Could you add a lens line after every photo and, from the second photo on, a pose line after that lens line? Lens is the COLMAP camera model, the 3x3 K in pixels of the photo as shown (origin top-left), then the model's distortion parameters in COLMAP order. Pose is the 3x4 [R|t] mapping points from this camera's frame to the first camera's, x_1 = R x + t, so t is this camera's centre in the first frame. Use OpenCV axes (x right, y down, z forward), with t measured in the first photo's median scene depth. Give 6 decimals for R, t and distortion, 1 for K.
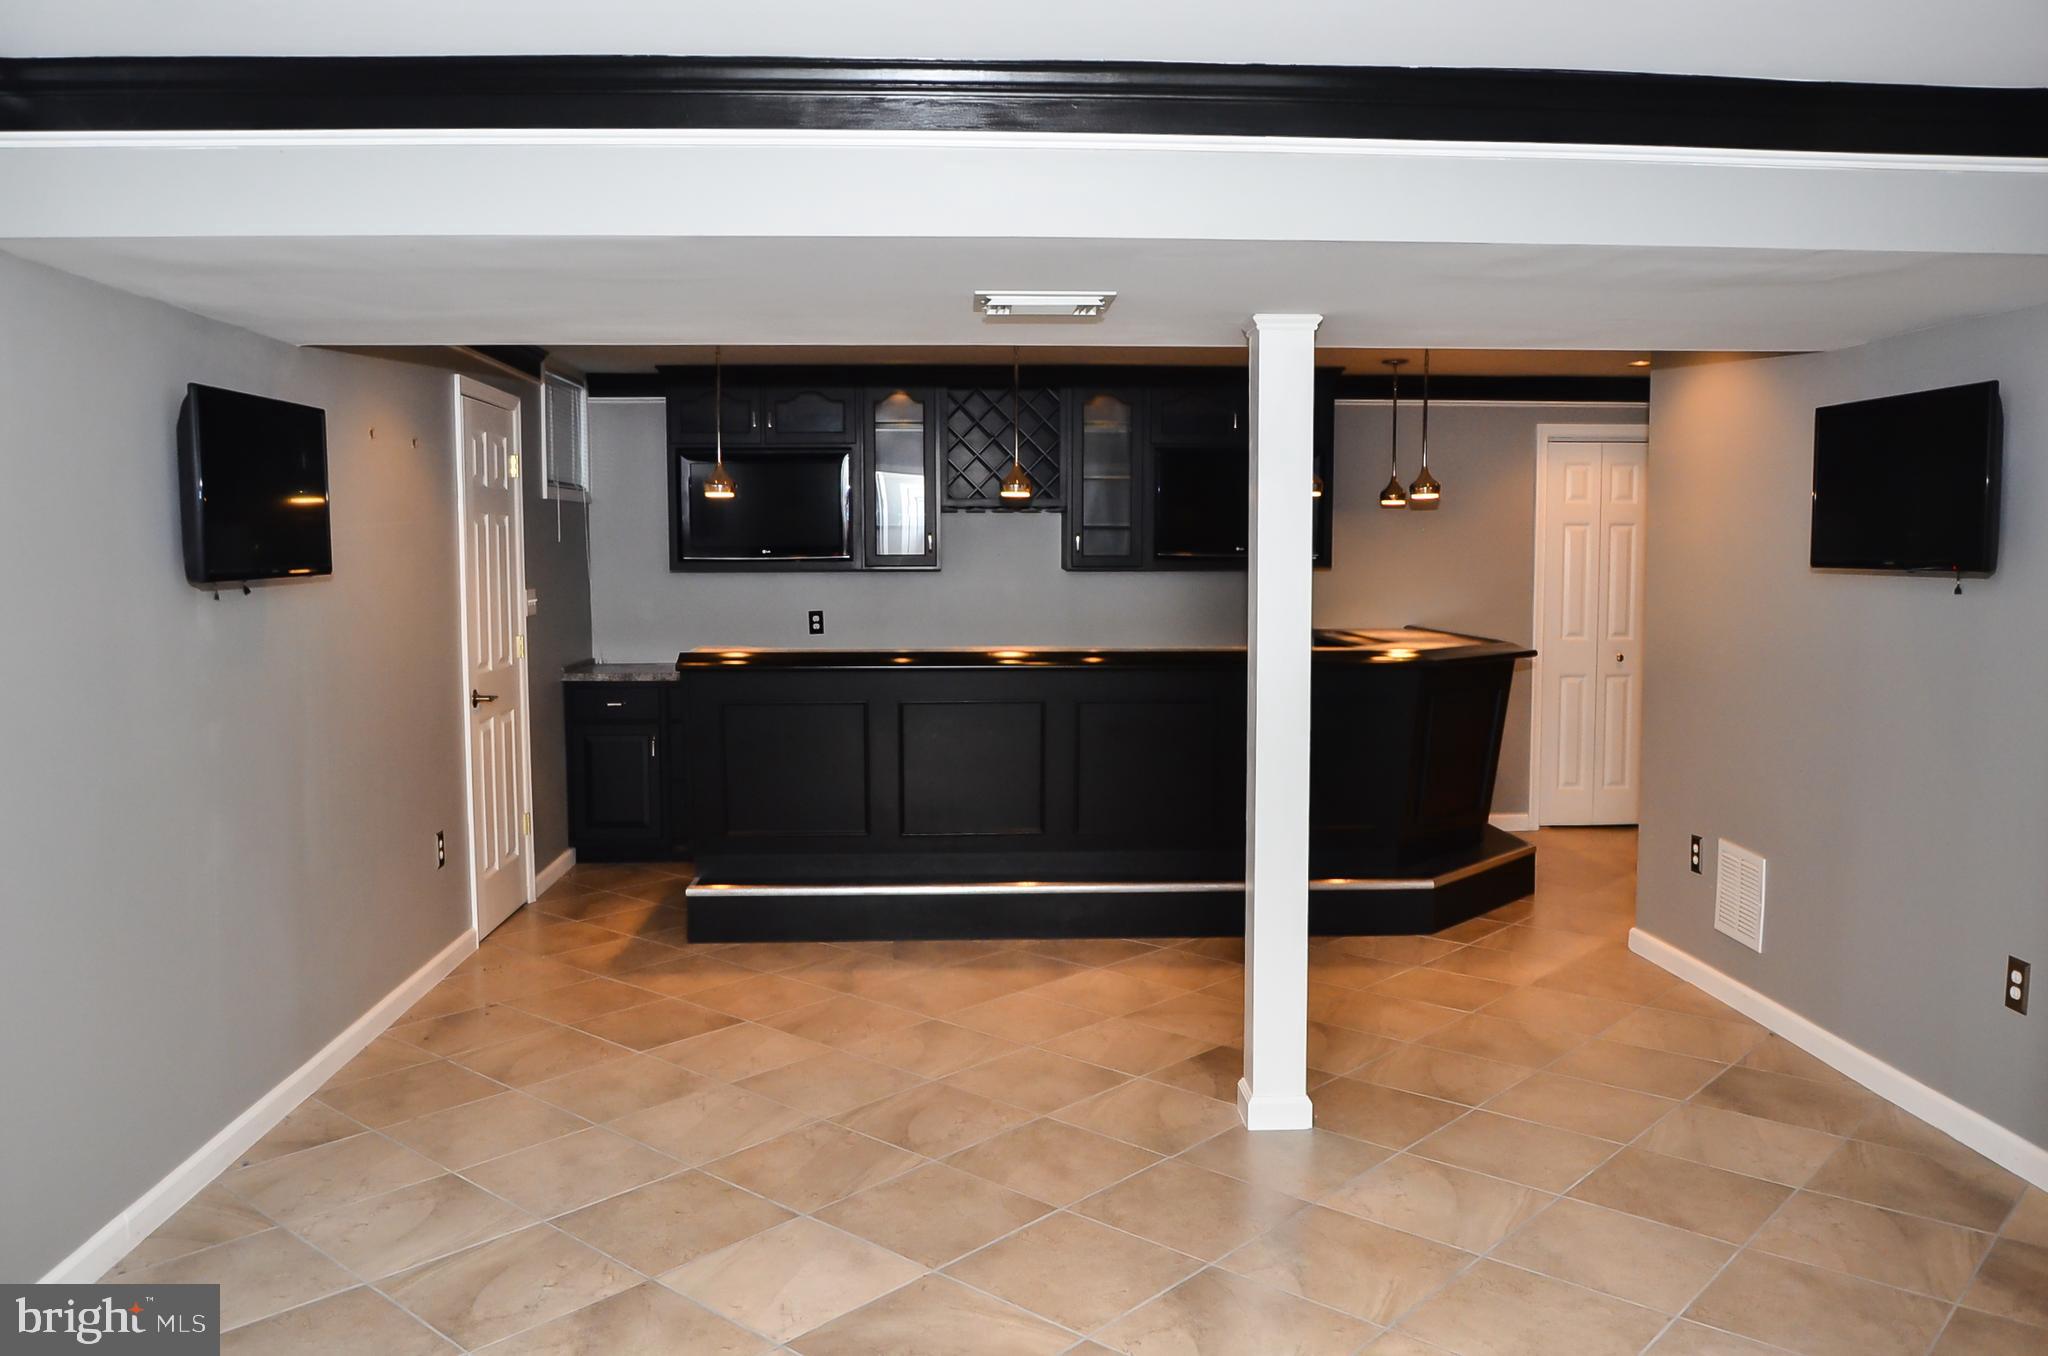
lens RADIAL K [[1586.6, 0, 1011.1], [0, 1586.6, 678.5], [0, 0, 1]] dist [-0.043832, 0.004386]
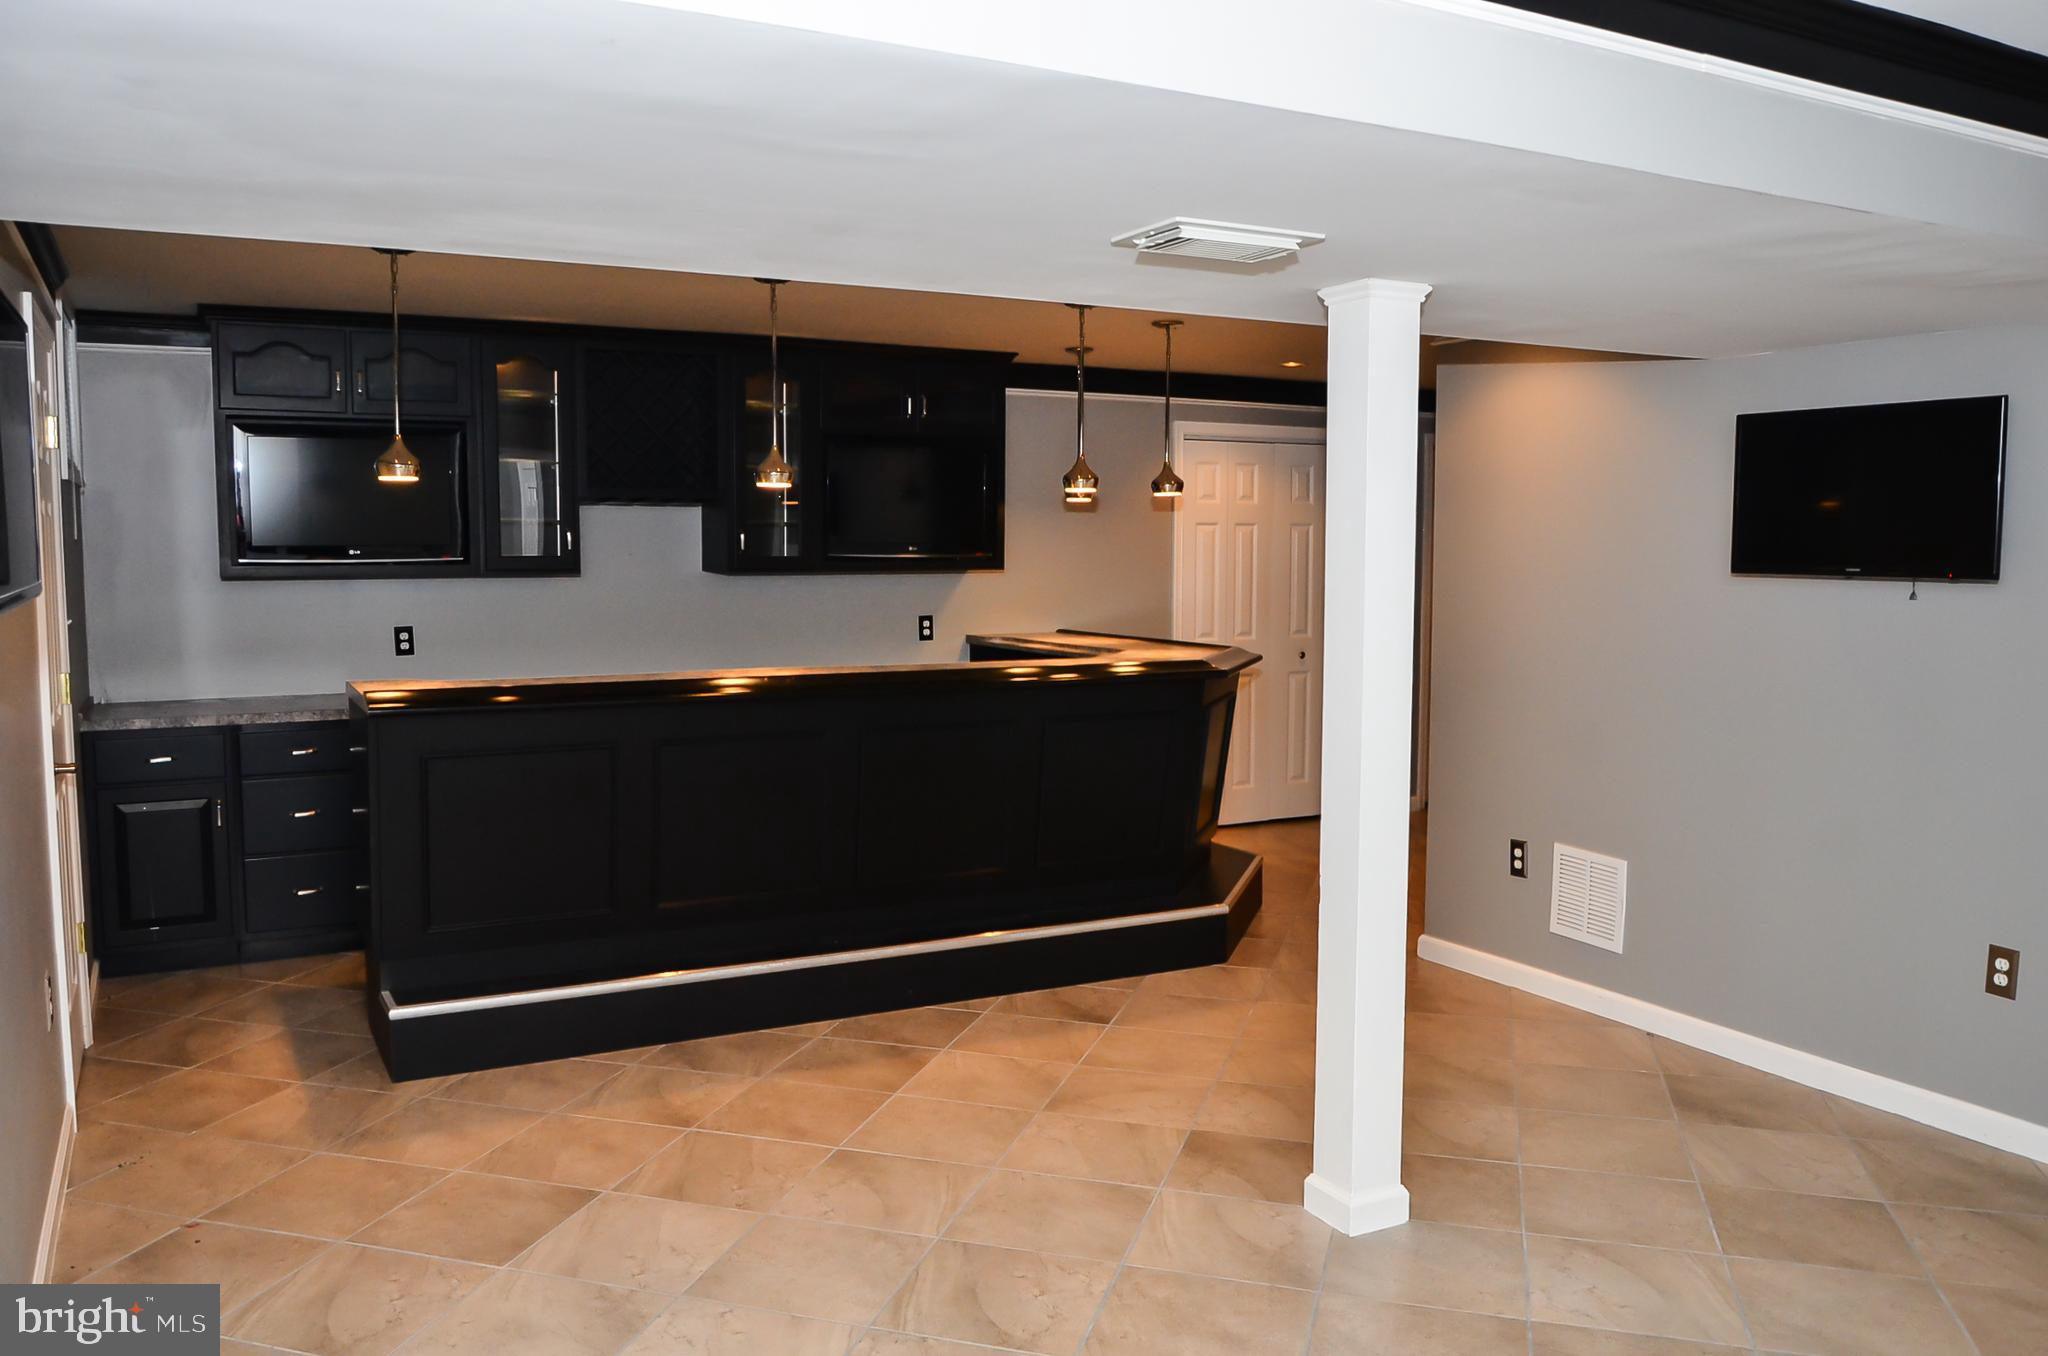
lens RADIAL K [[1586.6, 0, 1011.1], [0, 1586.6, 678.5], [0, 0, 1]] dist [-0.043832, 0.004386]
pose [[0.903359, -0.032738, 0.427634, -0.278989], [0.031281, 0.999456, 0.010434, -0.022881], [-0.427743, 0.003951, 0.903892, 0.232560]]
